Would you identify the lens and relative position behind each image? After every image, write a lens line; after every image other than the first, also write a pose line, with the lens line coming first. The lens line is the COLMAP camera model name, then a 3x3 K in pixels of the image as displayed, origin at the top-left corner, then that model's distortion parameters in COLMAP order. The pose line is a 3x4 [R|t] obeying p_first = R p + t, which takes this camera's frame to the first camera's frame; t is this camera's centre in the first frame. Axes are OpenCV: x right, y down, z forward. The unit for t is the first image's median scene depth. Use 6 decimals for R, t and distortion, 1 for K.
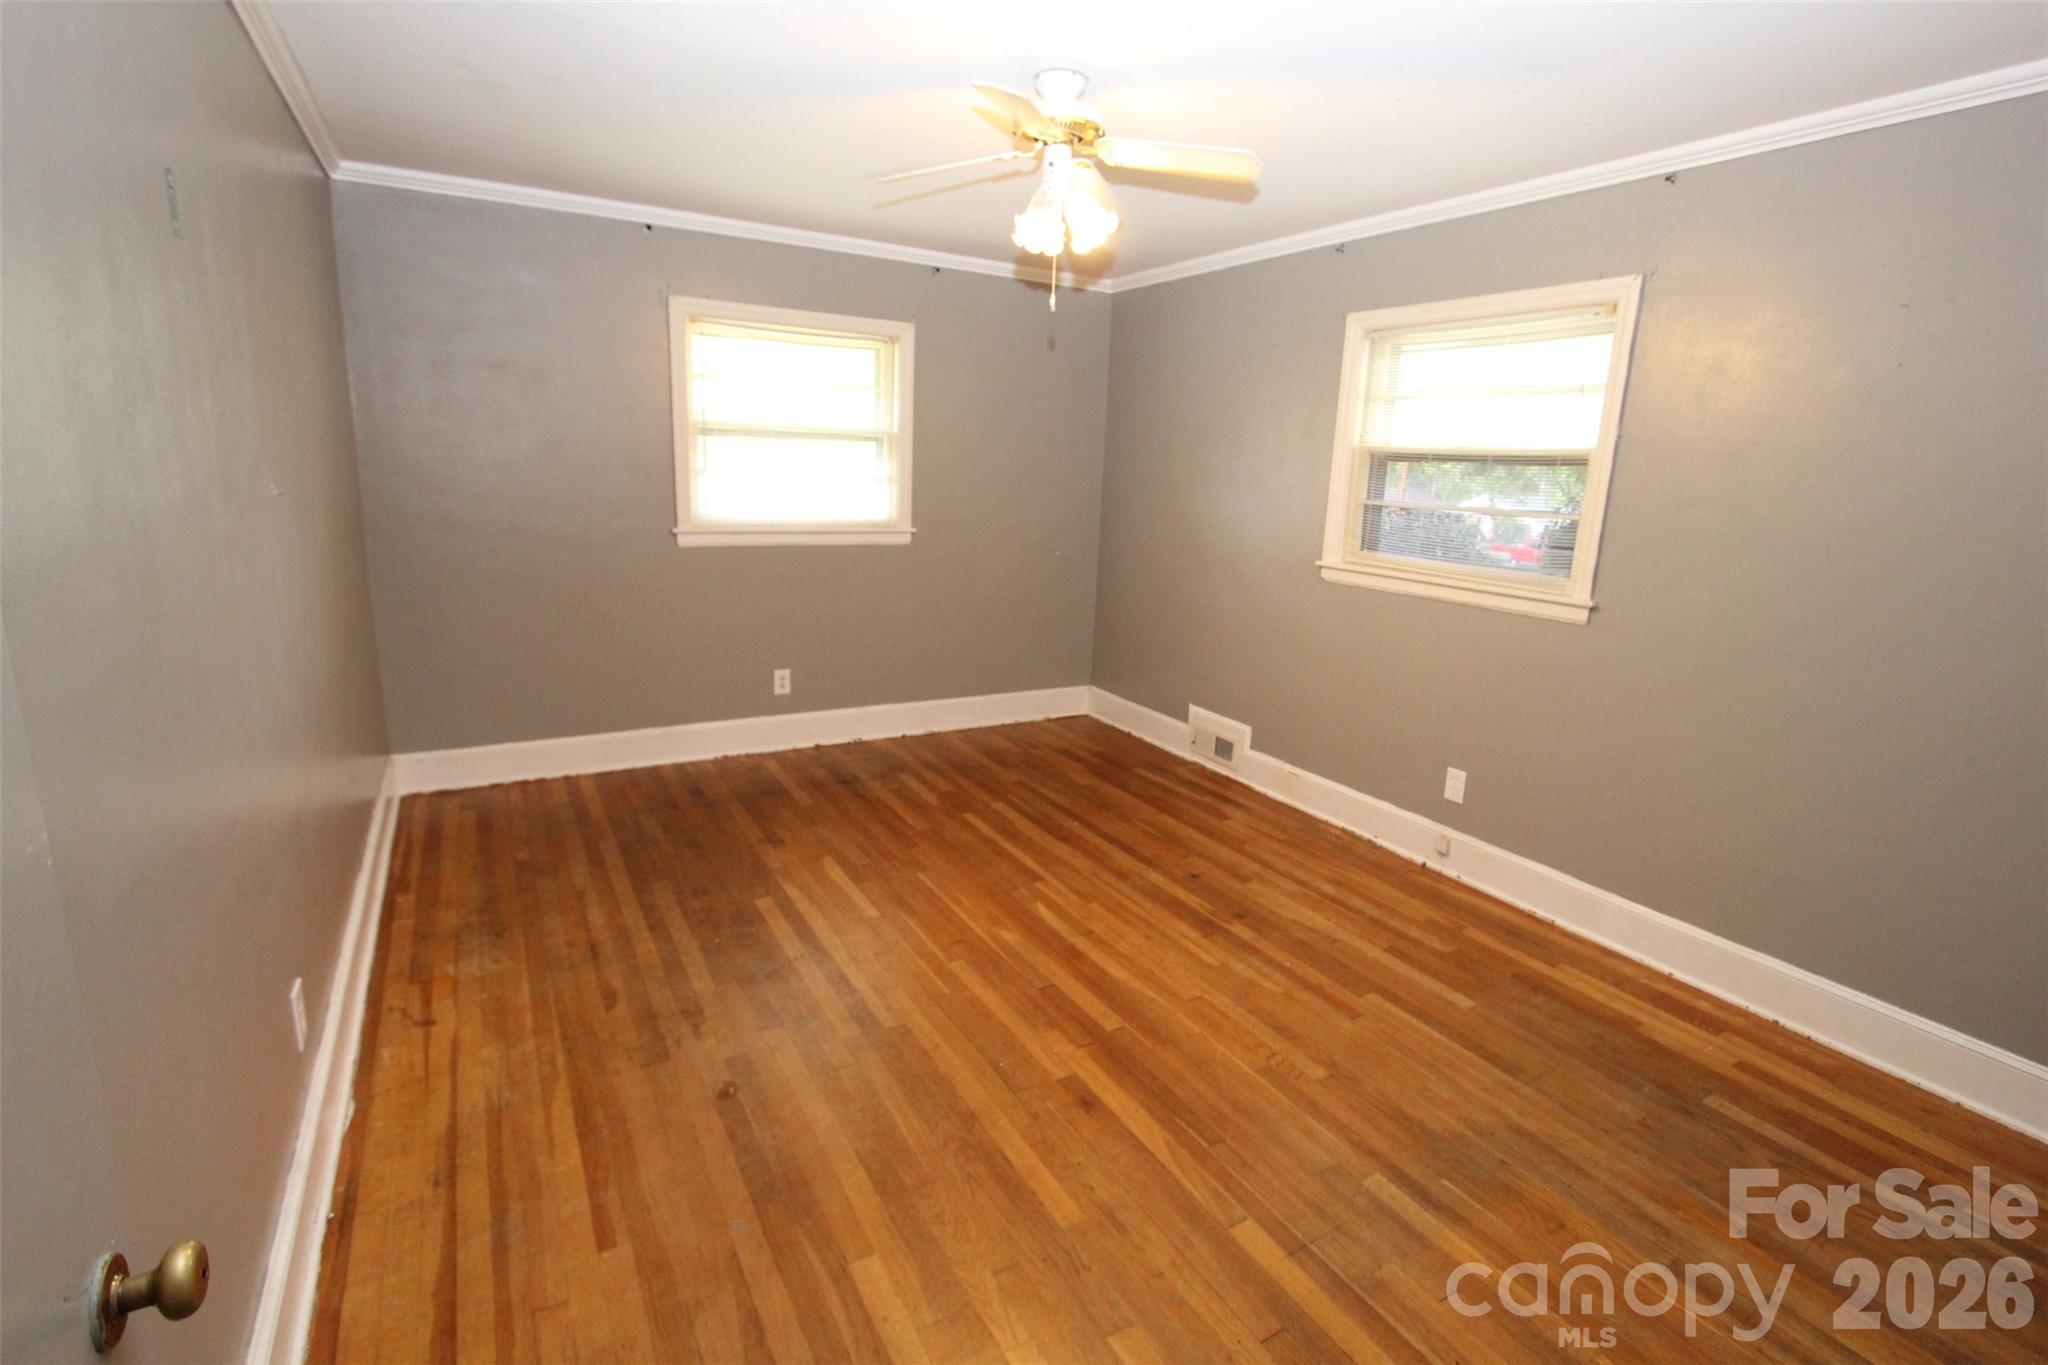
lens RADIAL K [[944.7, 0, 1037.5], [0, 944.7, 687.3], [0, 0, 1]] dist [-0.016014, 0.000285]
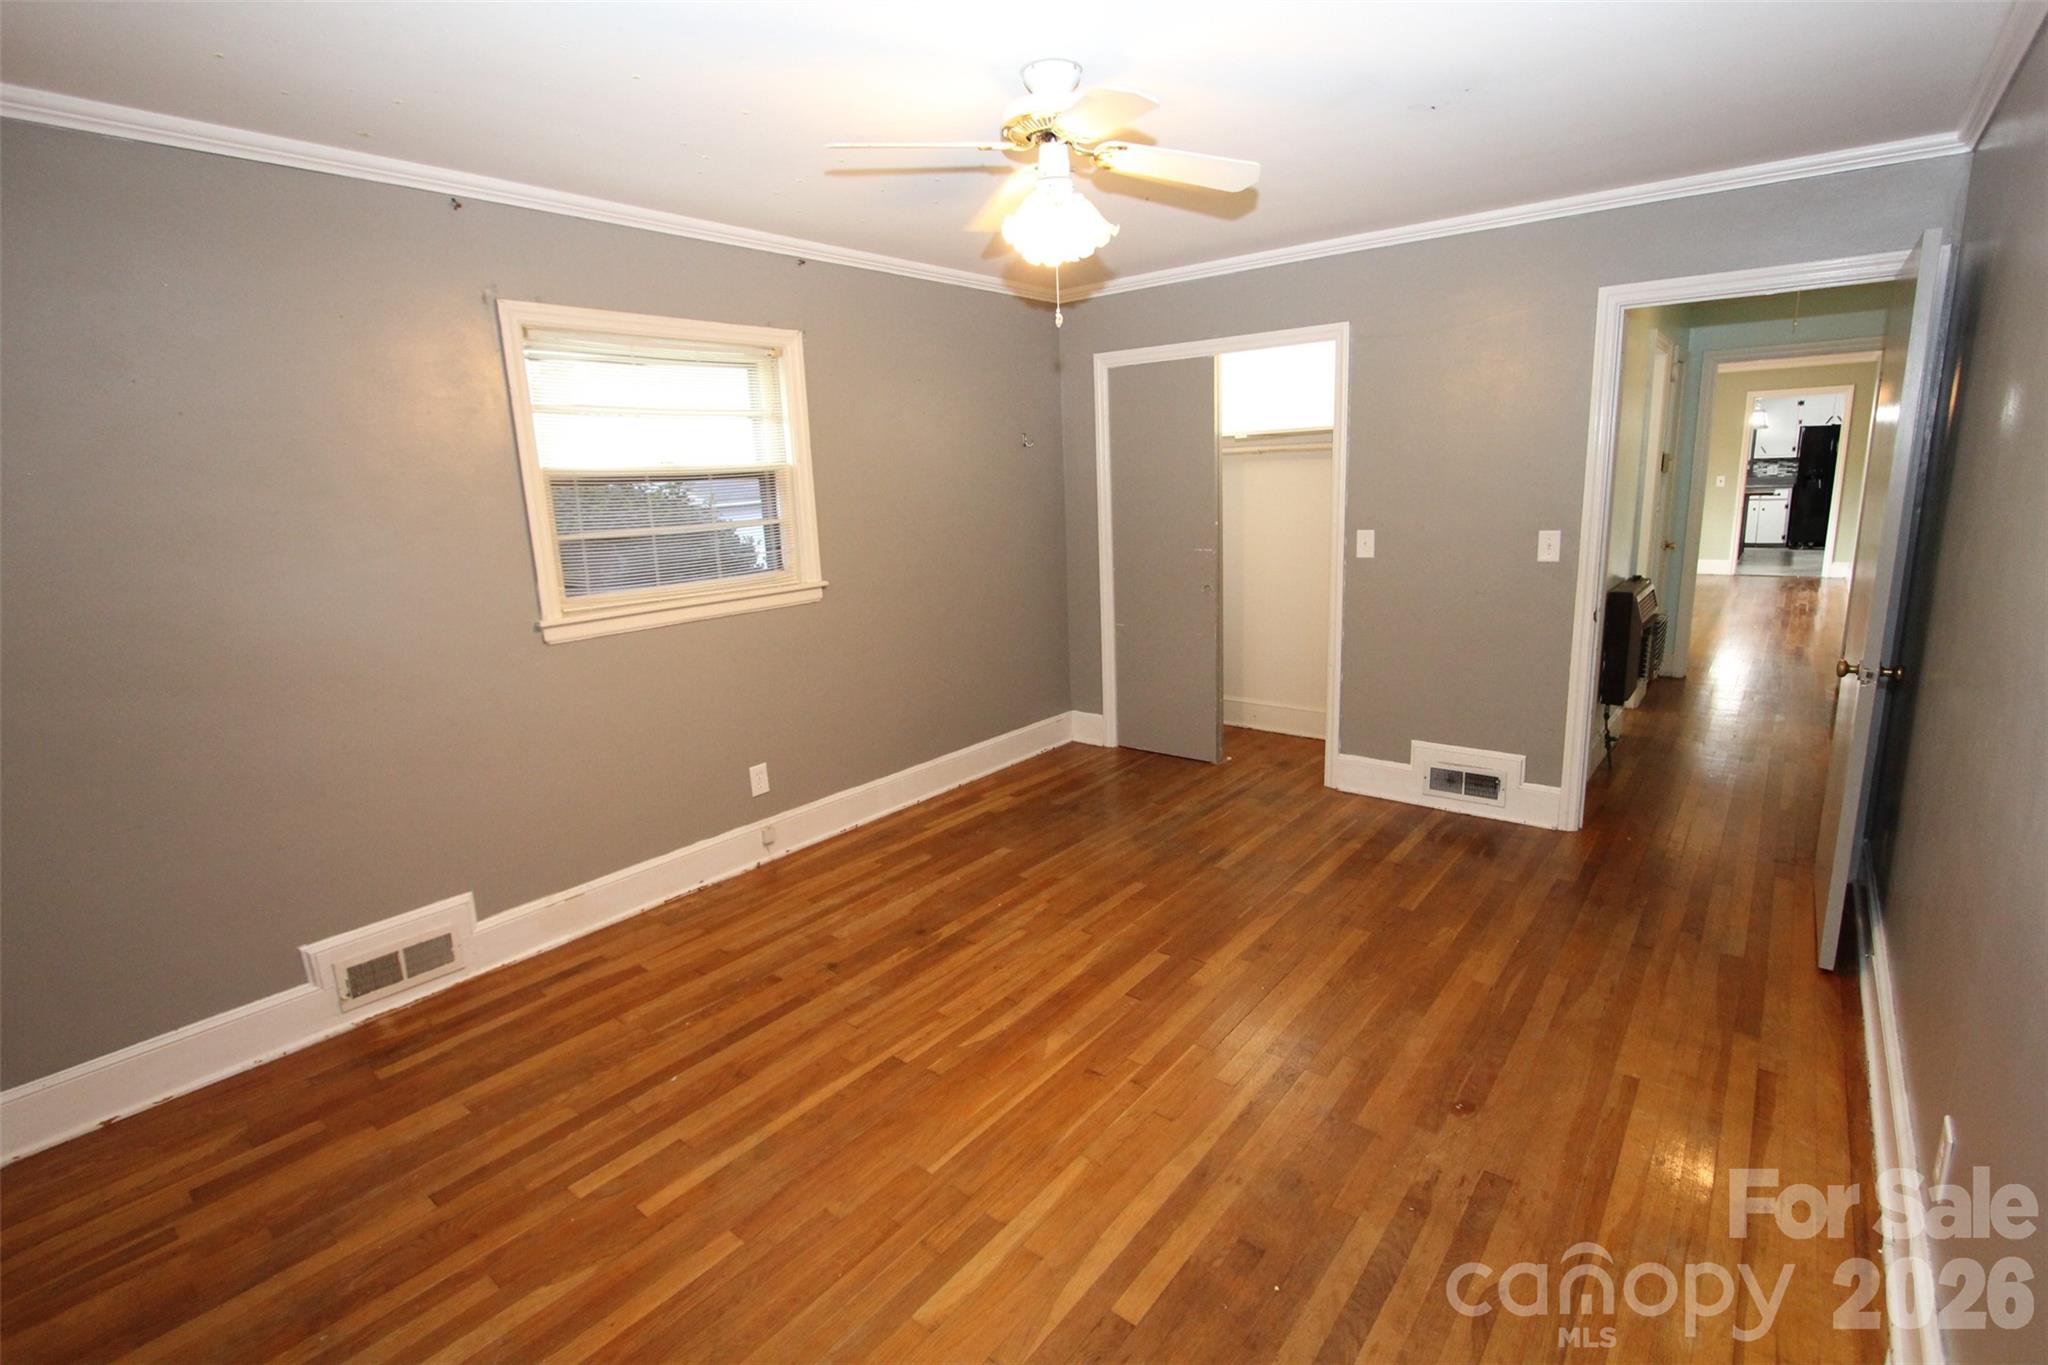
lens RADIAL K [[944.7, 0, 1032.9], [0, 944.7, 686.7], [0, 0, 1]] dist [-0.016014, 0.000285]
pose [[-0.352973, -0.234972, 0.905648, -0.650963], [0.239752, 0.912919, 0.330301, -0.288759], [-0.904394, 0.333718, -0.265900, 1.024479]]
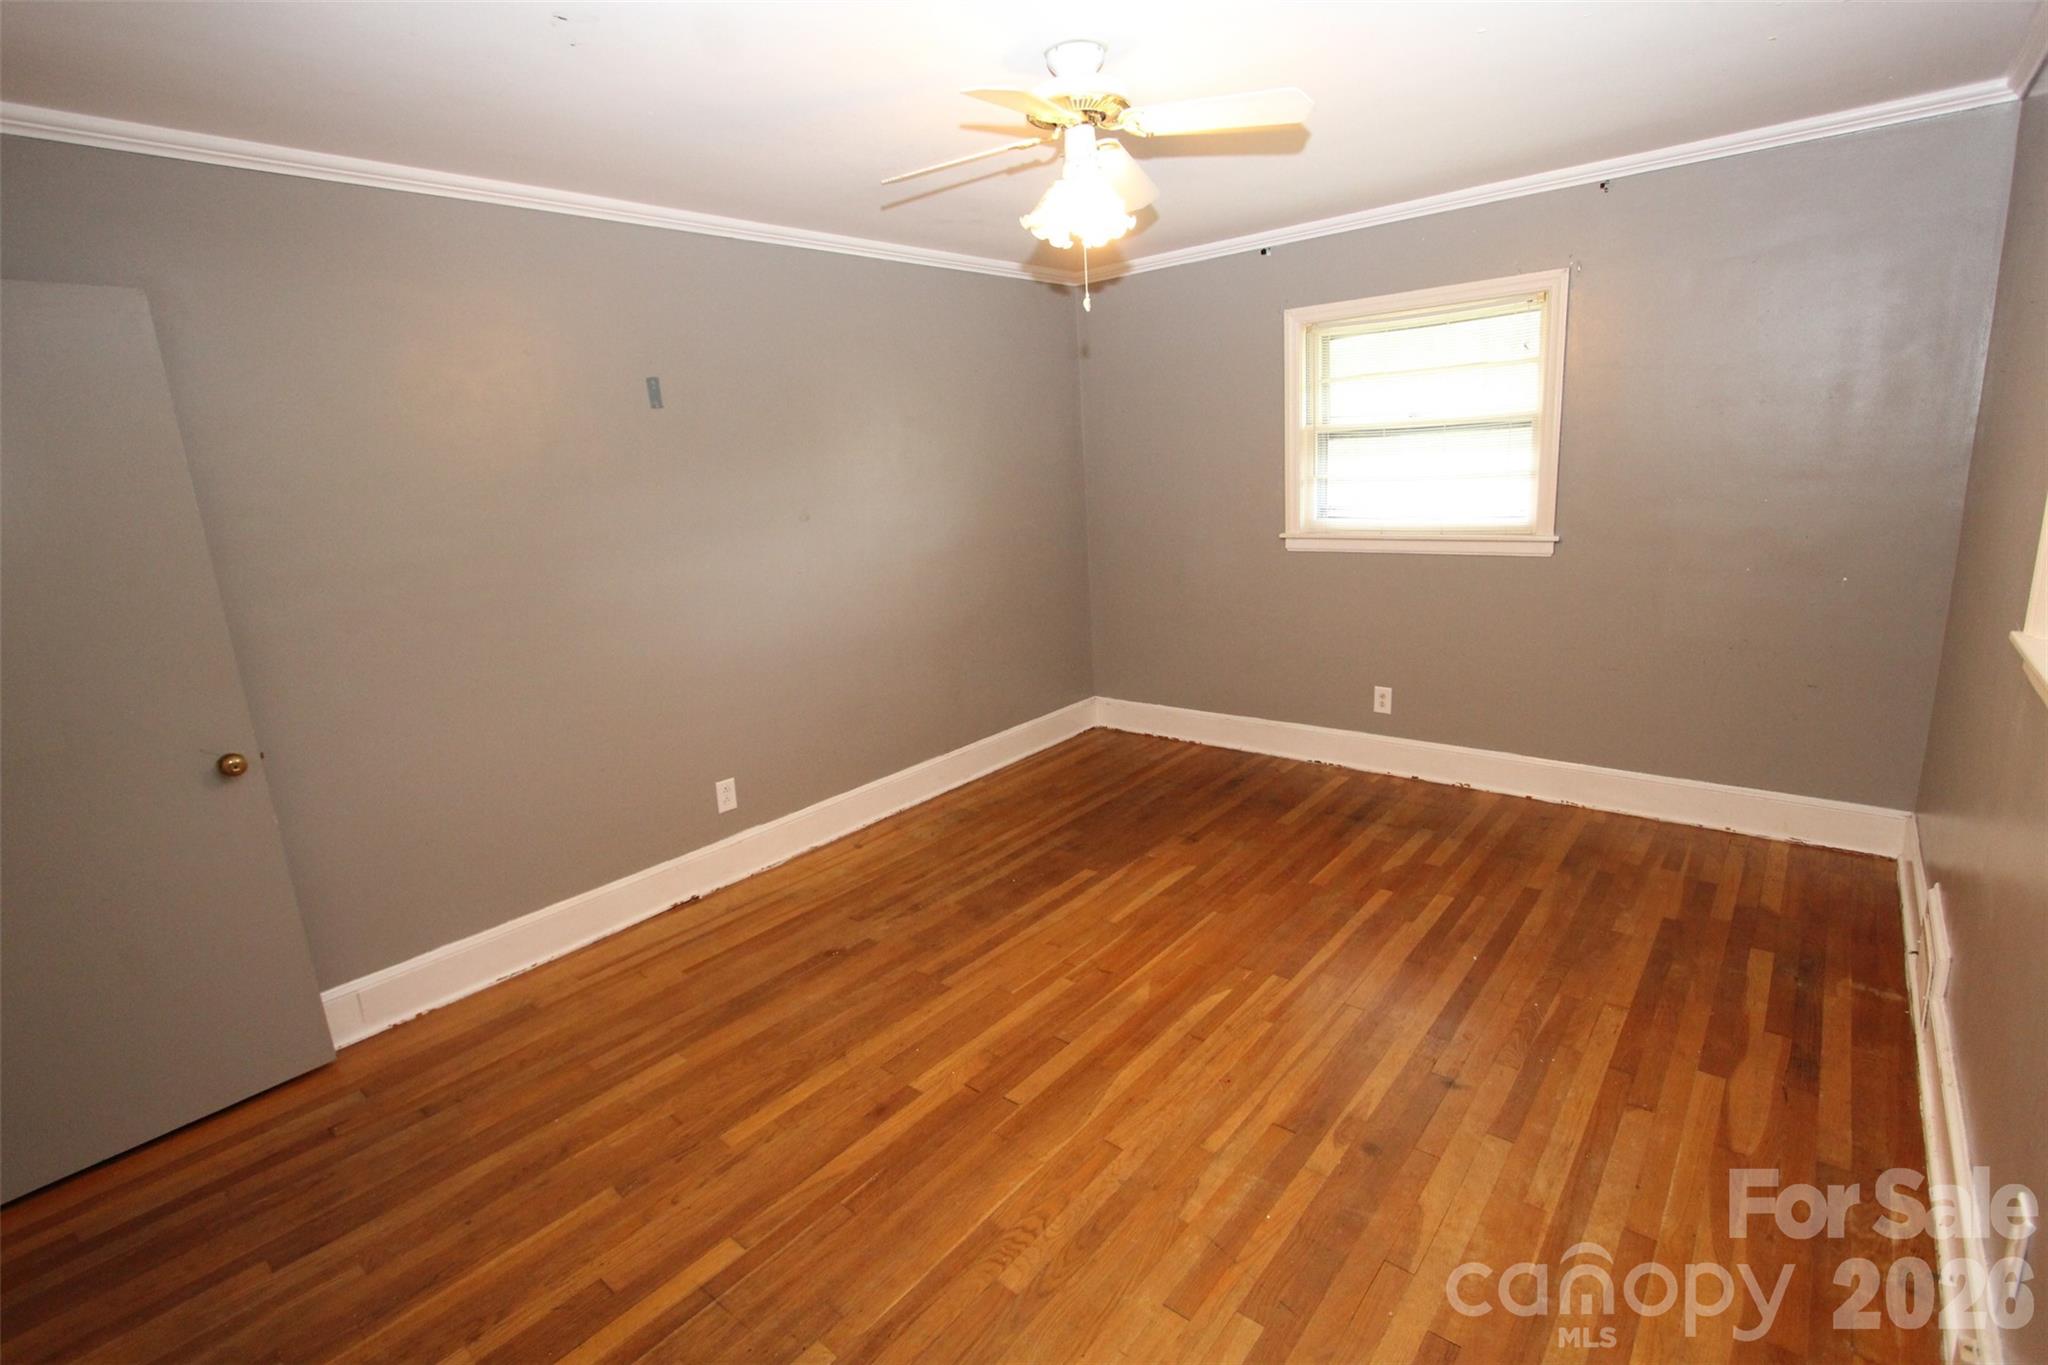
lens RADIAL K [[944.7, 0, 1032.6], [0, 944.7, 682.8], [0, 0, 1]] dist [-0.016014, 0.000285]
pose [[0.330745, 0.160347, -0.929998, 0.662983], [-0.147911, 0.982088, 0.116725, -0.110682], [0.932057, 0.098951, 0.348538, 0.498867]]
